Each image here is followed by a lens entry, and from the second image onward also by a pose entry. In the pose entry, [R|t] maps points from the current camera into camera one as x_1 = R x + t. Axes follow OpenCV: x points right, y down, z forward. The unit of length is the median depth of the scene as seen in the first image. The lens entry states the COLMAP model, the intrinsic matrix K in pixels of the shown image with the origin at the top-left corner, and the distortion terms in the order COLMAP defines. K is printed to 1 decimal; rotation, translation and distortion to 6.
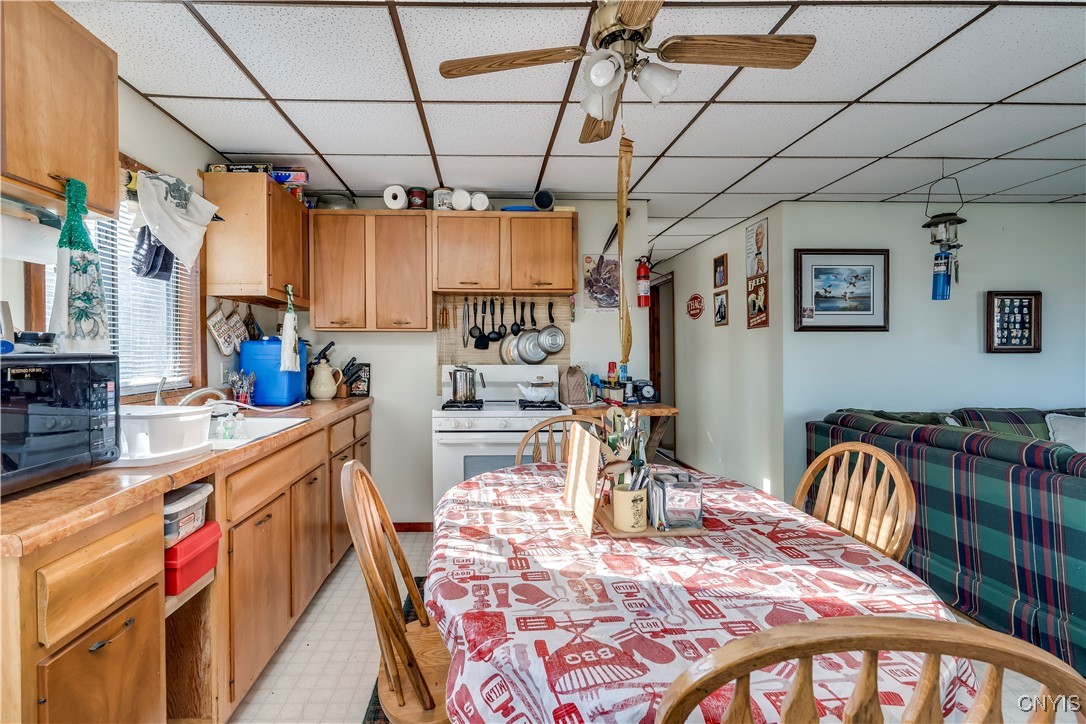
lens RADIAL K [[511.8, 0, 495.2], [0, 511.8, 355.7], [0, 0, 1]] dist [-0.002492, -0.000037]
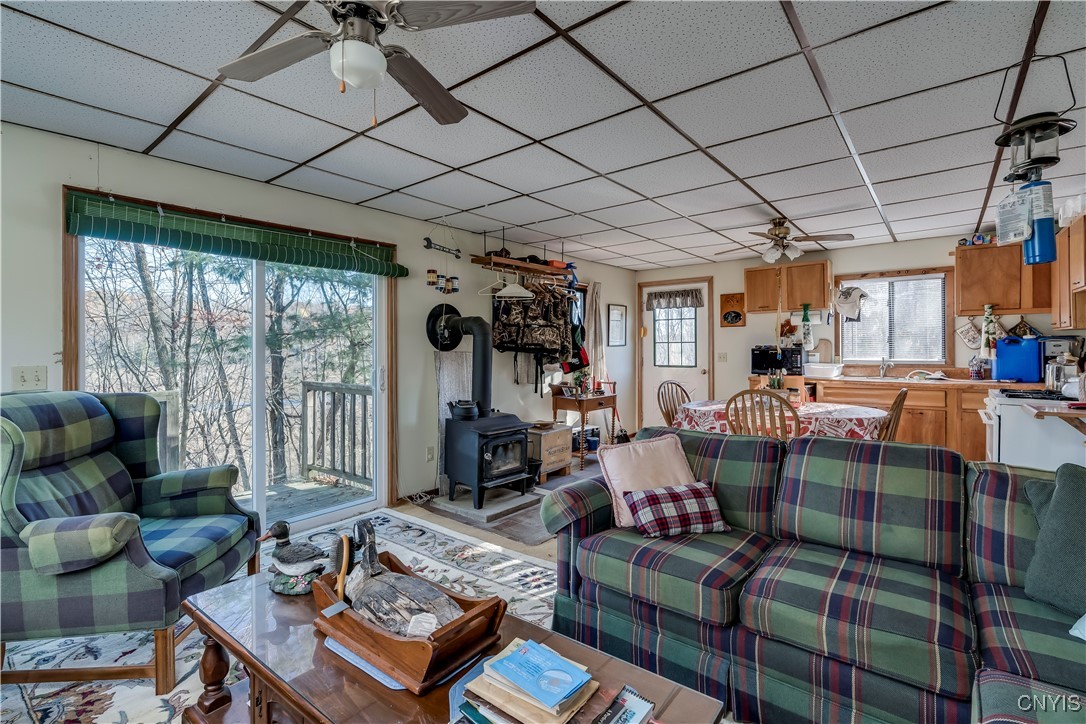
lens RADIAL K [[488.7, 0, 544.1], [0, 488.7, 364.6], [0, 0, 1]] dist [-0.002126, 0.000845]
pose [[-0.644603, 0.032997, -0.763805, 1.342156], [-0.001649, 0.999006, 0.044549, -0.014600], [0.764516, 0.029976, -0.643908, 0.755574]]
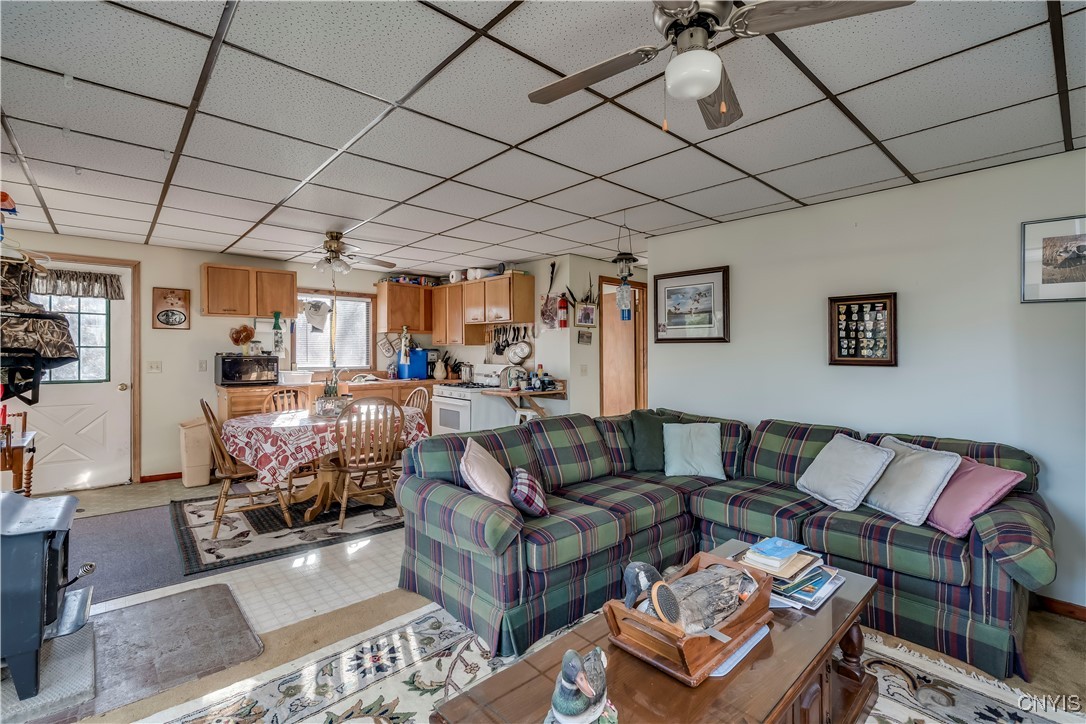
lens RADIAL K [[494.0, 0, 543.0], [0, 494.0, 362.0], [0, 0, 1]] dist [-0.002634, -0.000215]
pose [[0.645833, 0.020499, -0.763204, 1.356536], [-0.016771, 0.999779, 0.012662, -0.013956], [0.763295, 0.004622, 0.646034, 0.040848]]
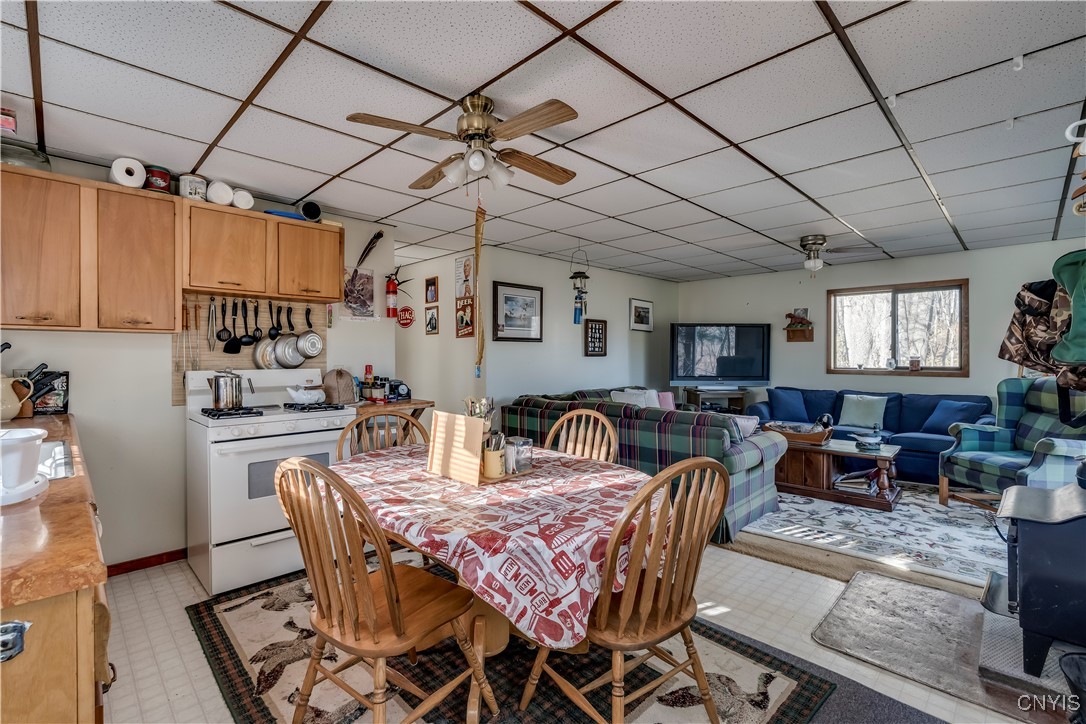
lens RADIAL K [[488.7, 0, 544.1], [0, 488.7, 364.6], [0, 0, 1]] dist [-0.002126, 0.000845]
pose [[0.719642, -0.014378, 0.694197, -0.239732], [0.005762, 0.999875, 0.014736, -0.002328], [-0.694322, -0.006604, 0.719634, -0.045068]]
